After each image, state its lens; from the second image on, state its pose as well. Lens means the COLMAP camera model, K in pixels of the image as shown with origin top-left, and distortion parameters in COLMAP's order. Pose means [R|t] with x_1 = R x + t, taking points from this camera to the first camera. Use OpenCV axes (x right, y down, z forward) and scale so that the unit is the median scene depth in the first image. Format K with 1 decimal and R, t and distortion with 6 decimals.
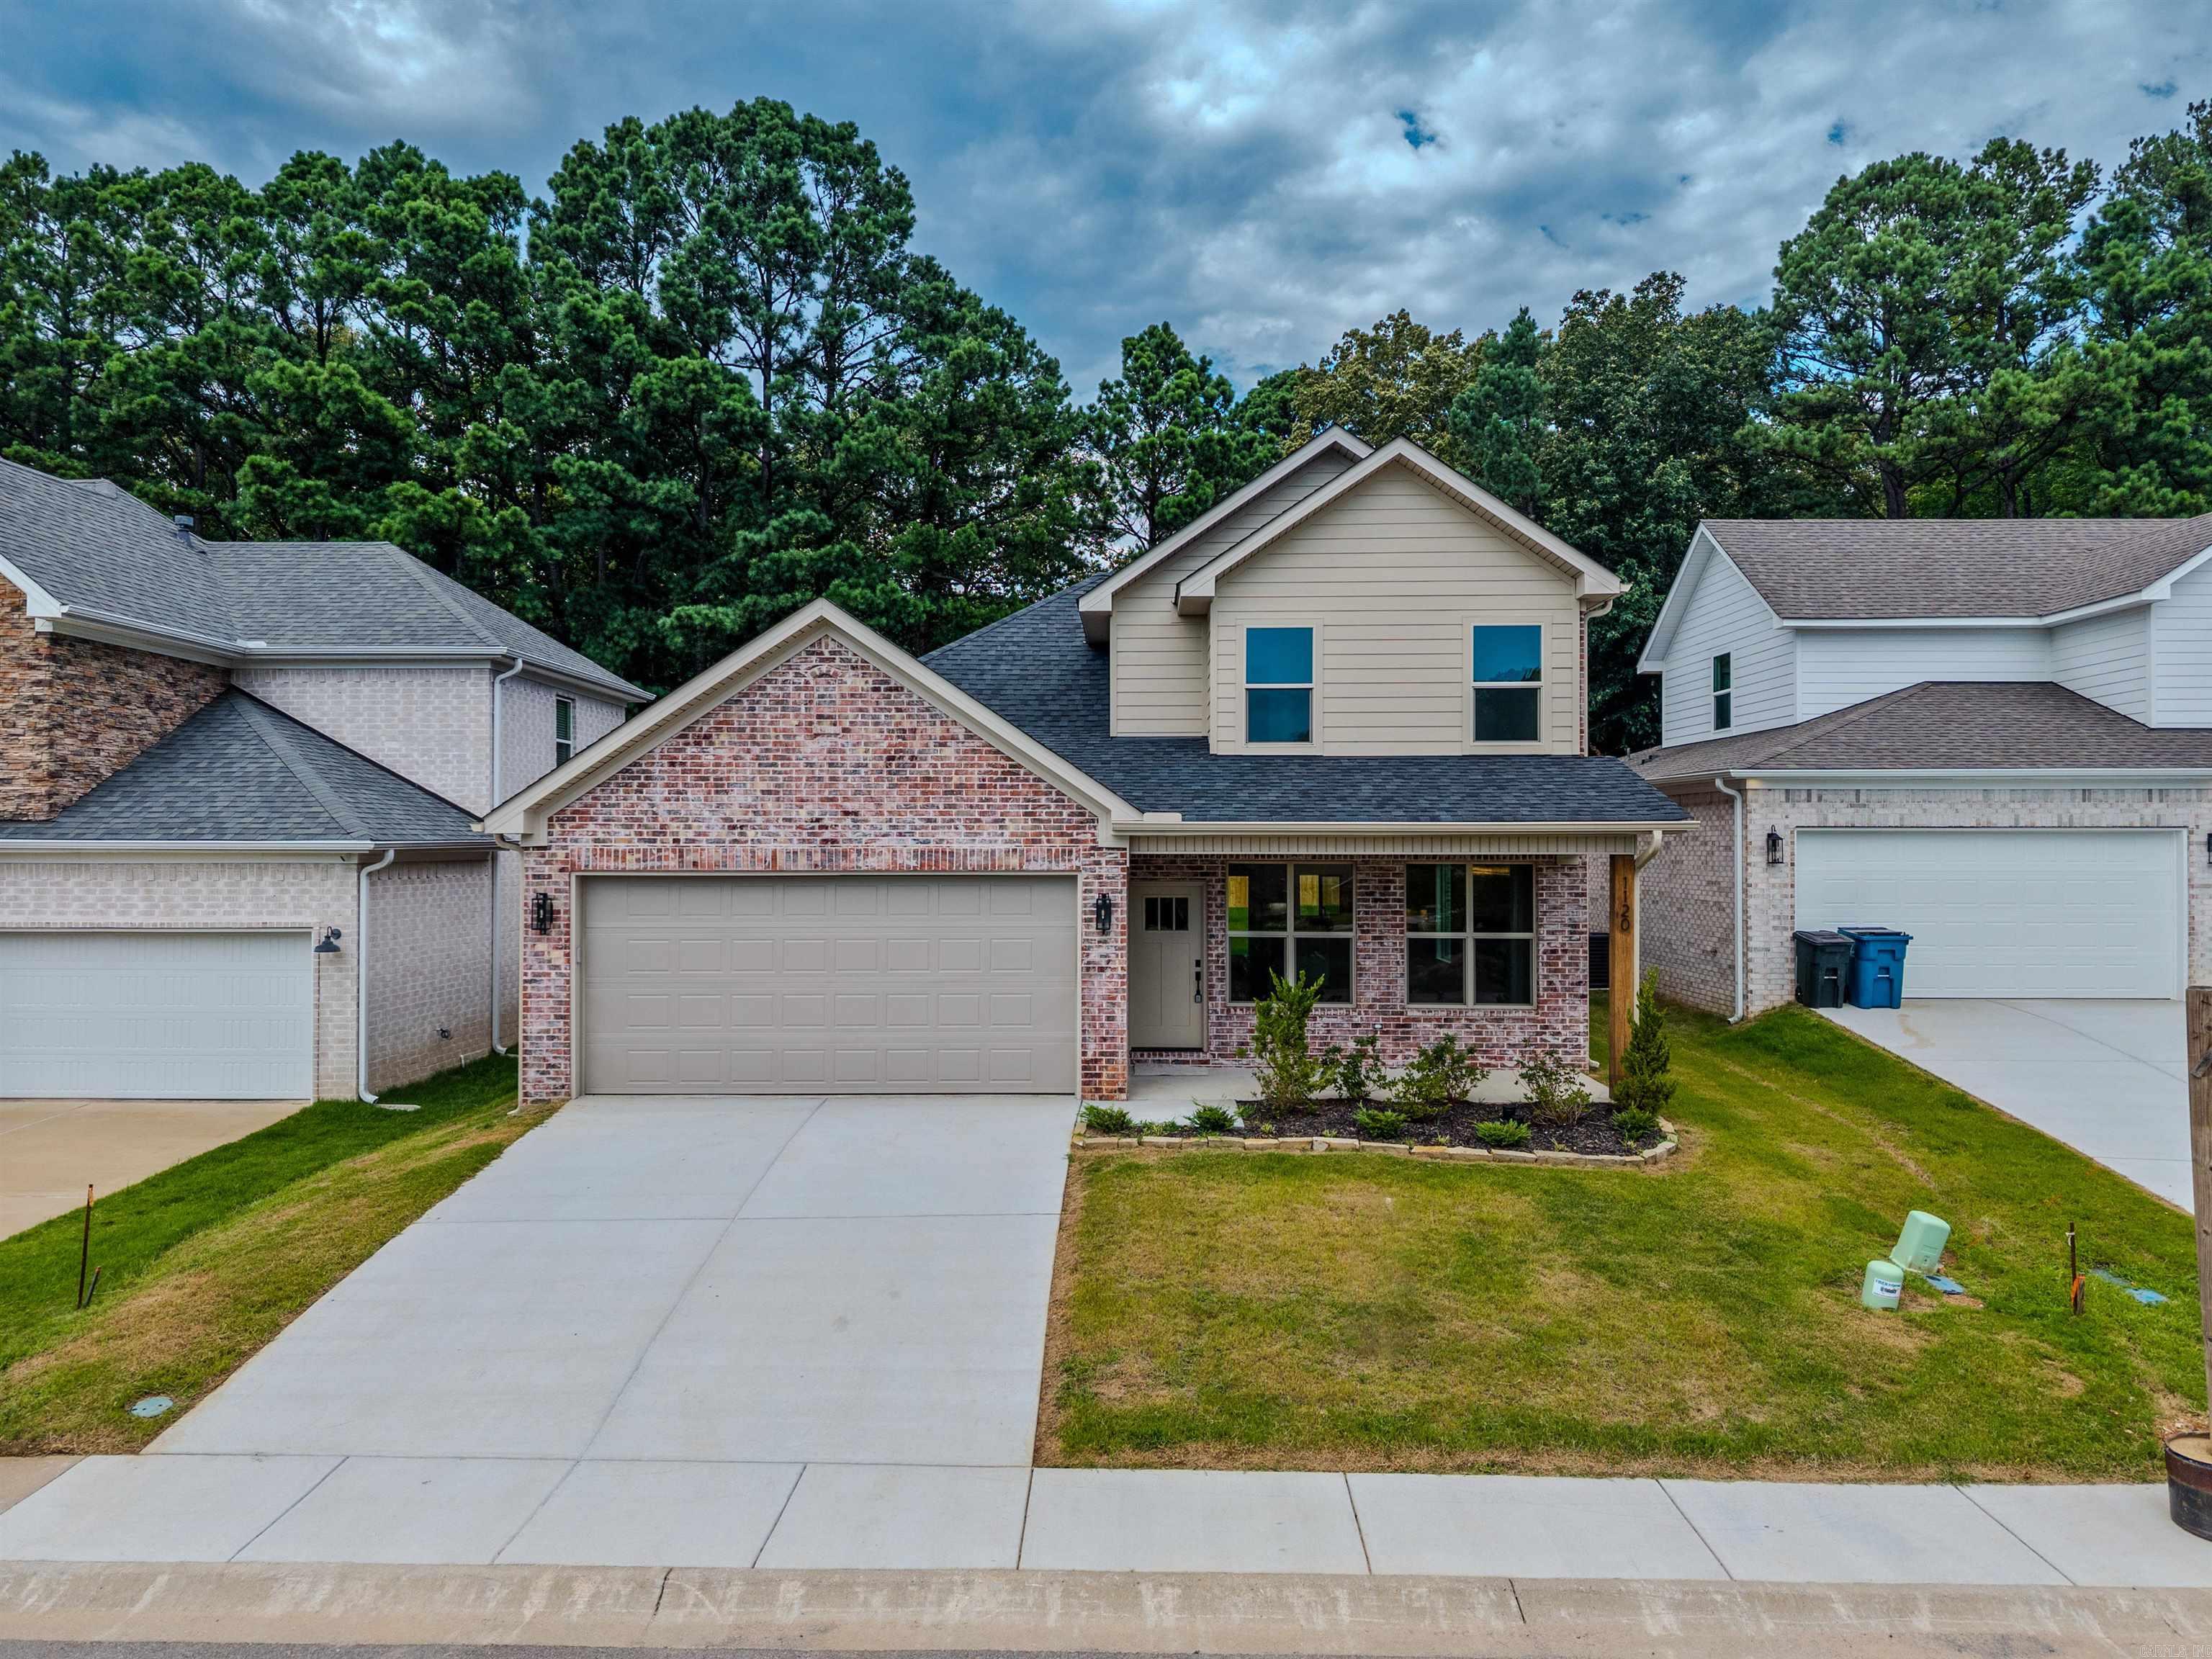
lens RADIAL K [[1493.1, 0, 1106.0], [0, 1493.1, 829.5], [0, 0, 1]] dist [0.067565, -0.061523]
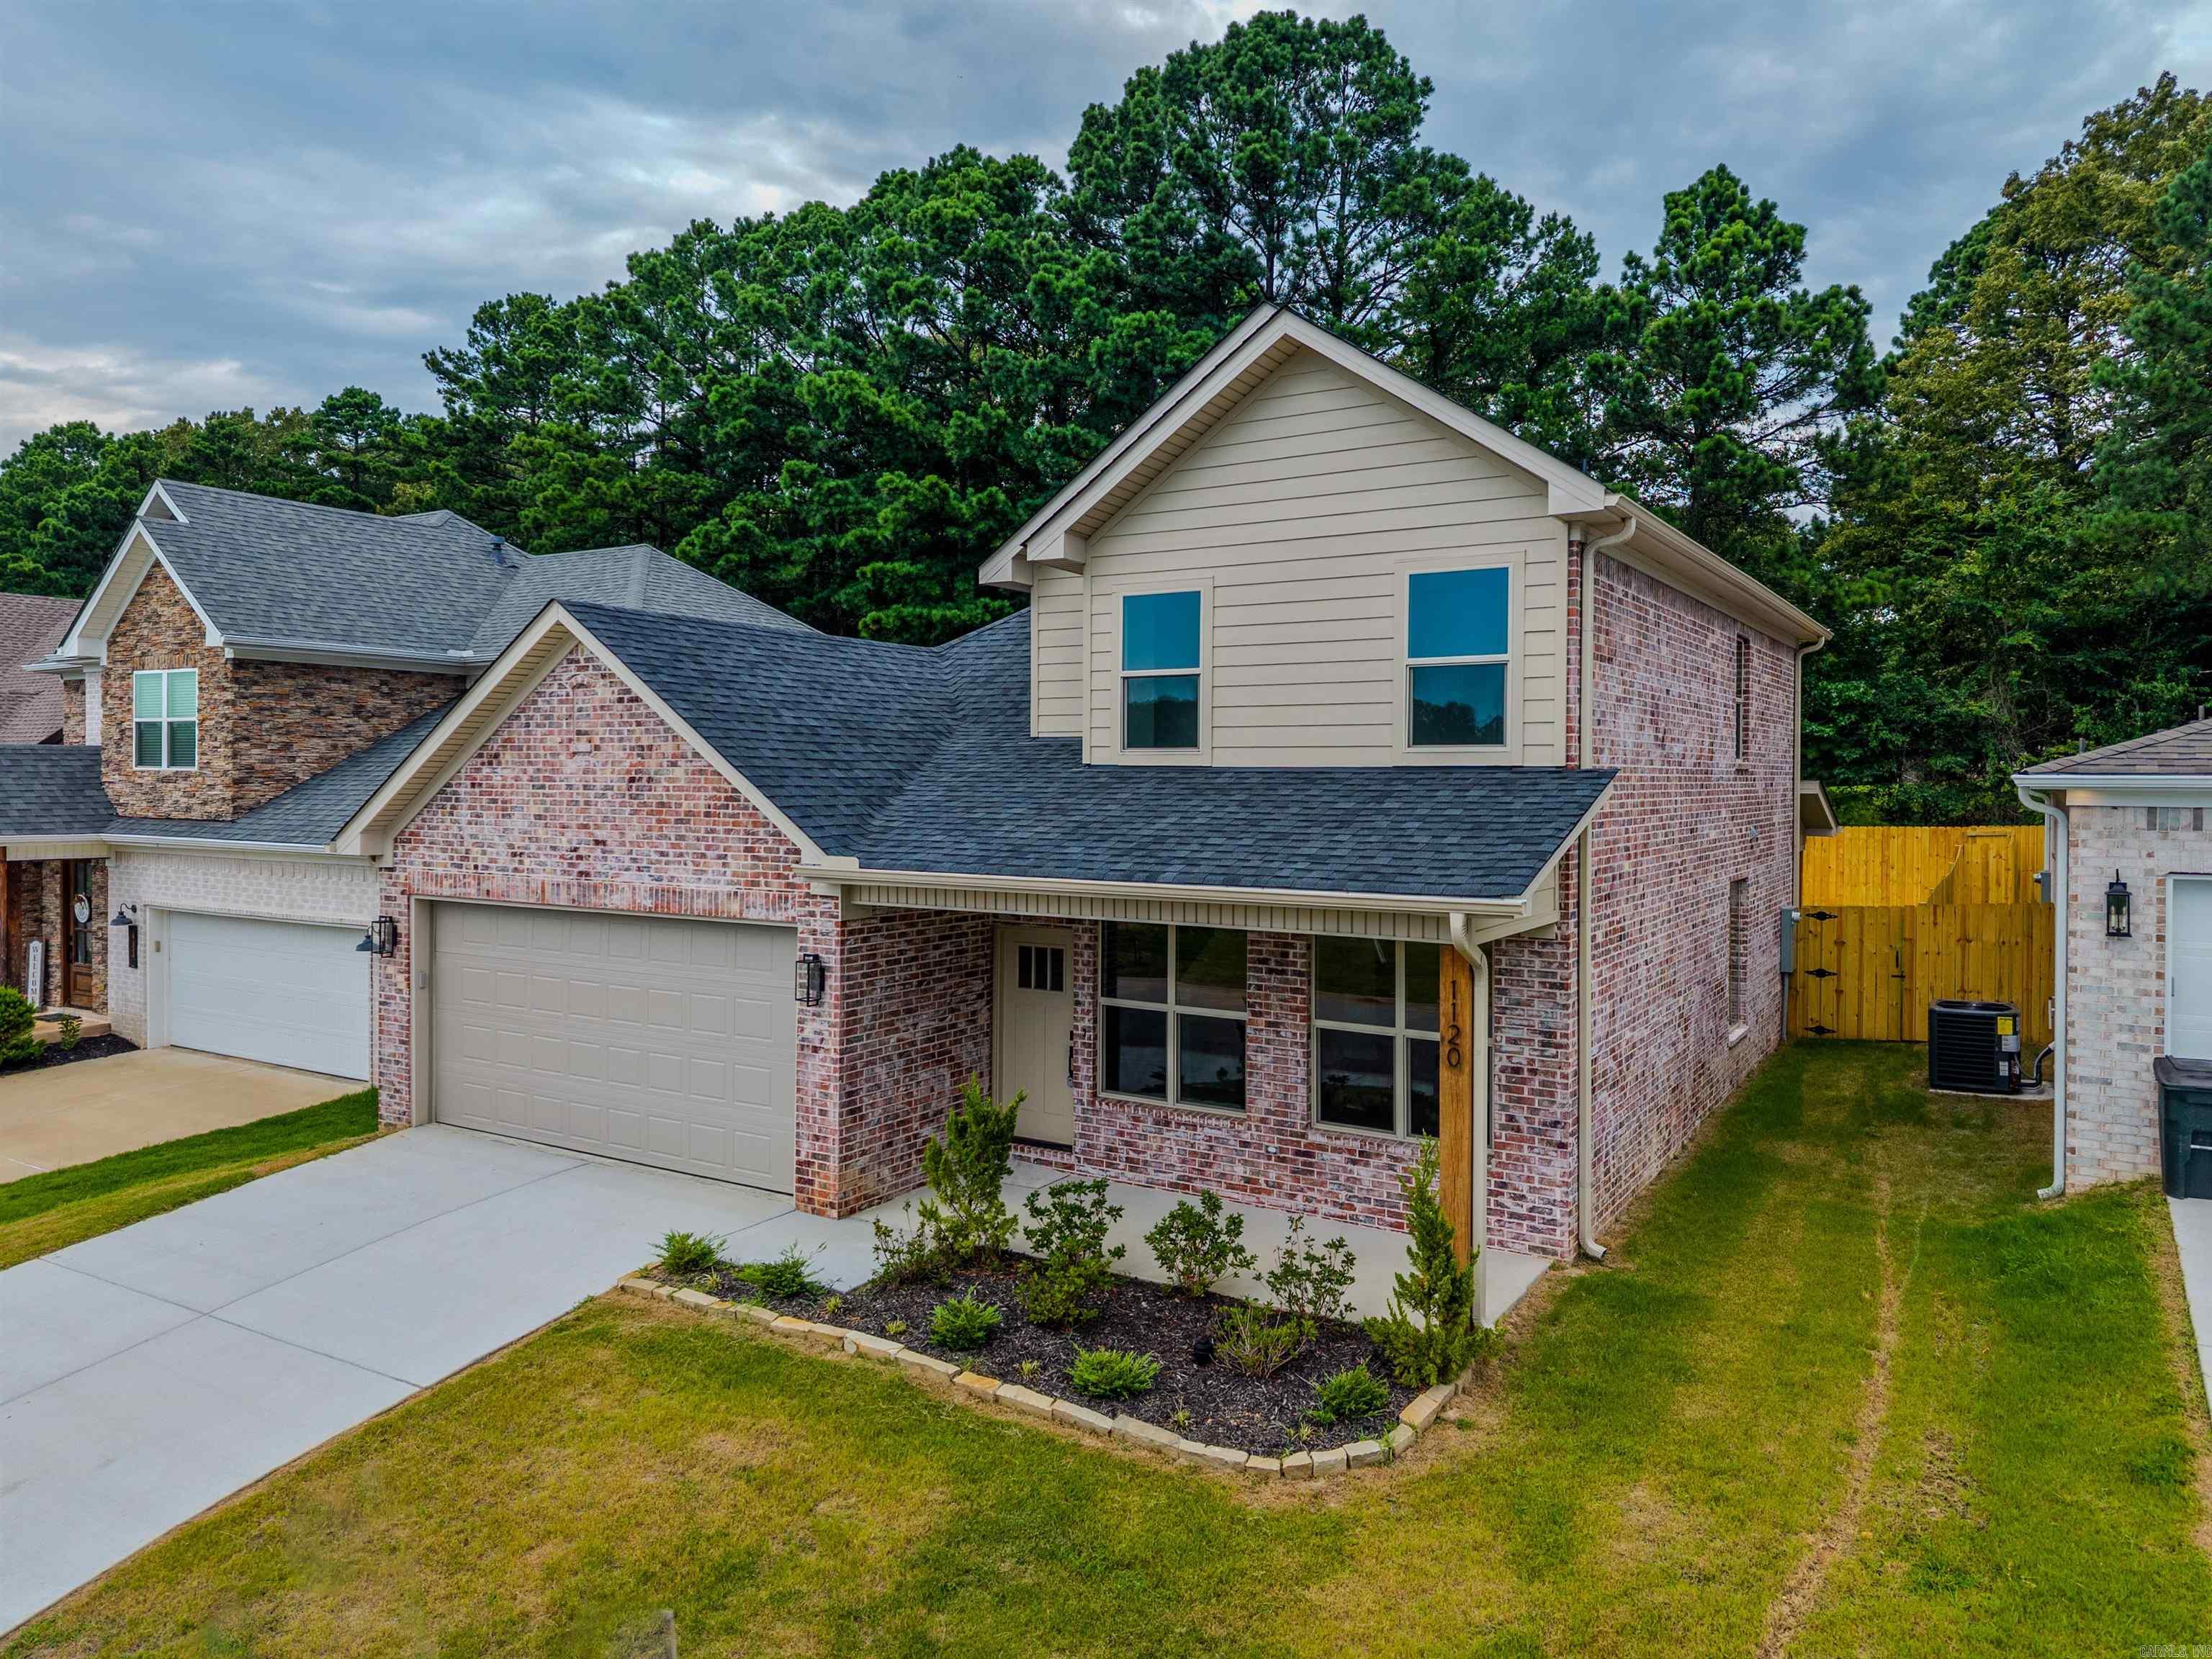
lens RADIAL K [[1491.8, 0, 1110.1], [0, 1491.8, 776.5], [0, 0, 1]] dist [0.034433, 0.000300]
pose [[0.861684, 0.004887, -0.507422, 0.474743], [0.000048, 0.999953, 0.009712, -0.051971], [0.507446, -0.008393, 0.861643, 0.354894]]
